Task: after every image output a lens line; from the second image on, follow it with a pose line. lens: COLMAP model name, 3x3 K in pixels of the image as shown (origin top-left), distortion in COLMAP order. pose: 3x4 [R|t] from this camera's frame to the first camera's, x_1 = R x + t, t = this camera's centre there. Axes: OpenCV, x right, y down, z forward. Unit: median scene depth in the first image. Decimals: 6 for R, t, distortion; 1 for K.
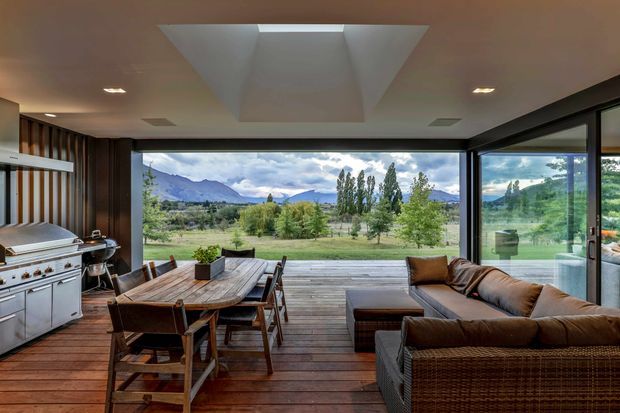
lens RADIAL K [[298.3, 0, 307.6], [0, 298.3, 202.9], [0, 0, 1]] dist [0.004887, 0.000672]
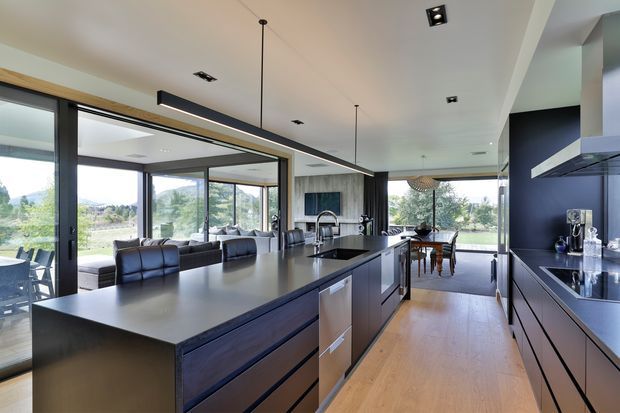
lens RADIAL K [[298.3, 0, 308.0], [0, 298.3, 207.0], [0, 0, 1]] dist [0.004887, 0.000672]
pose [[0.468395, -0.000398, 0.883519, -0.422948], [0.001966, 0.999998, -0.000592, 0.006604], [-0.883517, 0.002014, 0.468394, -0.459366]]
